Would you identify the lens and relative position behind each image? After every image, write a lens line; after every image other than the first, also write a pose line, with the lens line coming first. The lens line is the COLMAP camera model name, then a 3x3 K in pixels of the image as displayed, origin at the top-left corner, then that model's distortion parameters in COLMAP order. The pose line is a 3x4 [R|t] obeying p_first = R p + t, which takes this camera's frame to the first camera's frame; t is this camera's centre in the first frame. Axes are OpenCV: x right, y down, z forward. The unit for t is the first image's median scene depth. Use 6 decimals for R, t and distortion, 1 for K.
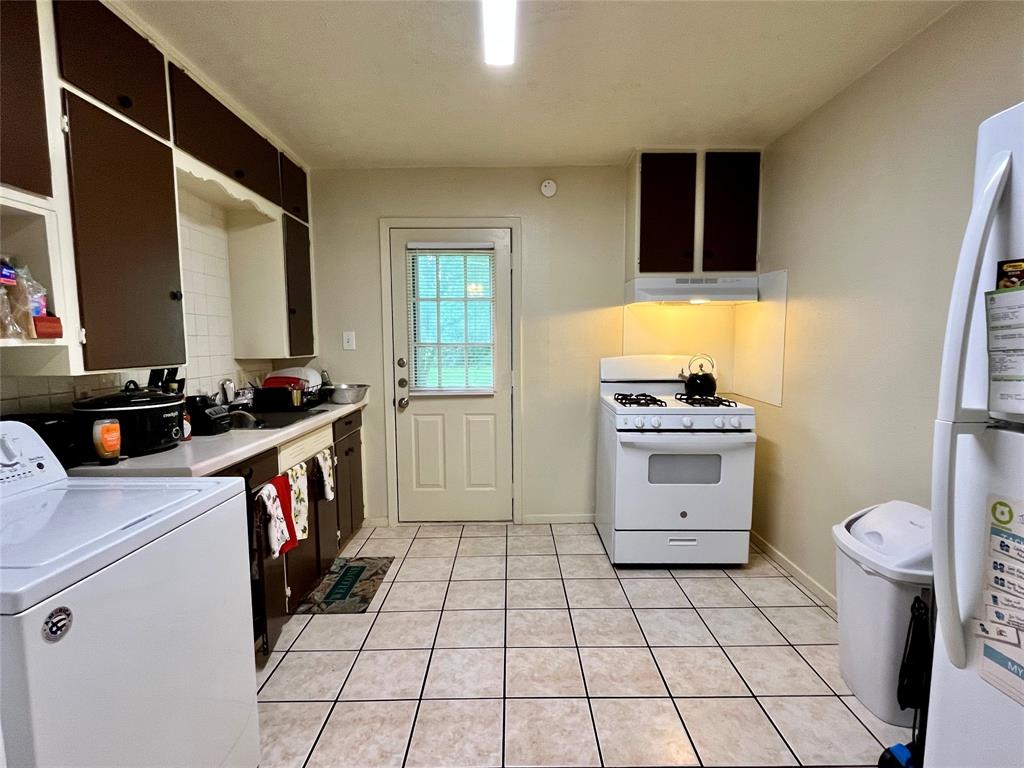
lens RADIAL K [[512.2, 0, 512.0], [0, 512.2, 384.0], [0, 0, 1]] dist [0.002818, 0.000484]
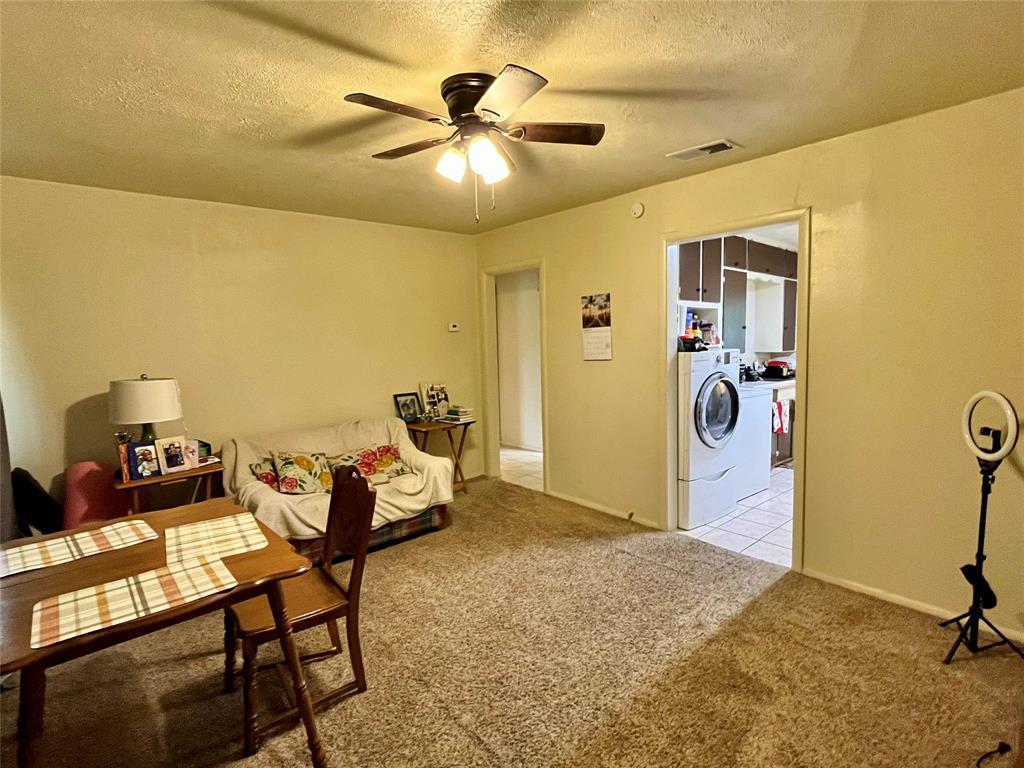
lens RADIAL K [[512.2, 0, 512.0], [0, 512.2, 384.0], [0, 0, 1]] dist [0.002818, 0.000484]
pose [[0.656699, 0.059305, -0.751817, 0.472715], [-0.052810, 0.998072, 0.032602, 0.080410], [0.752301, 0.018293, 0.658565, -1.366749]]
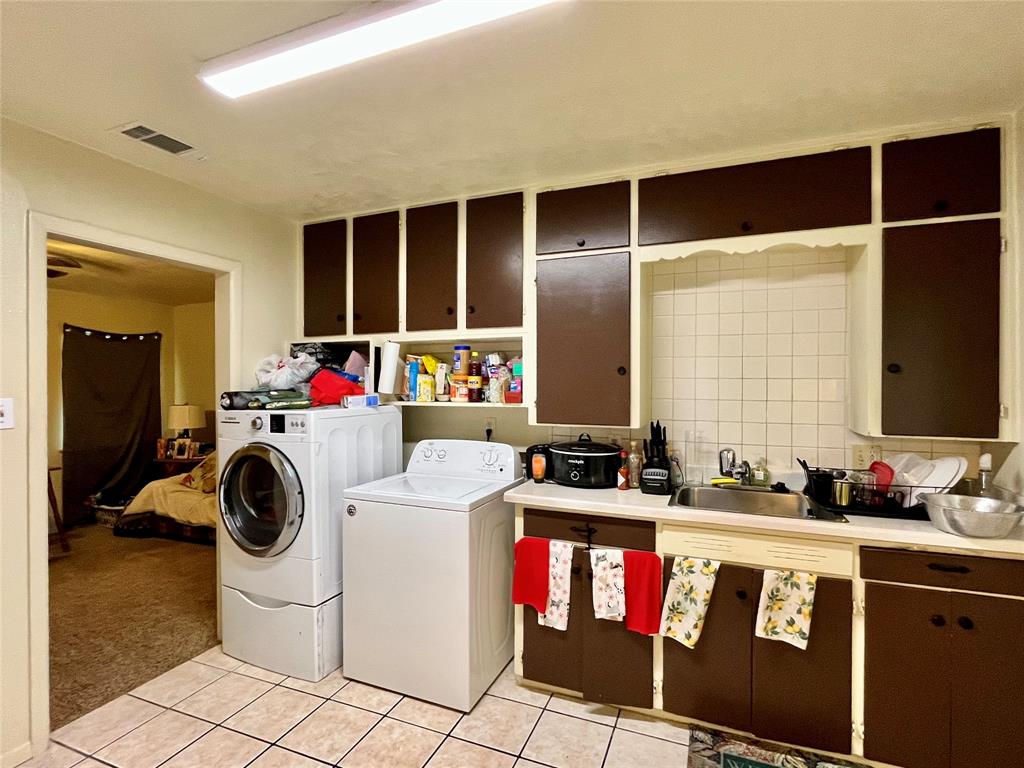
lens RADIAL K [[512.2, 0, 512.0], [0, 512.2, 384.0], [0, 0, 1]] dist [0.002818, 0.000484]
pose [[-0.373408, 0.009952, -0.927614, 0.485328], [-0.080790, 0.995794, 0.043205, -0.142553], [0.924143, 0.091075, -0.371033, 1.012152]]
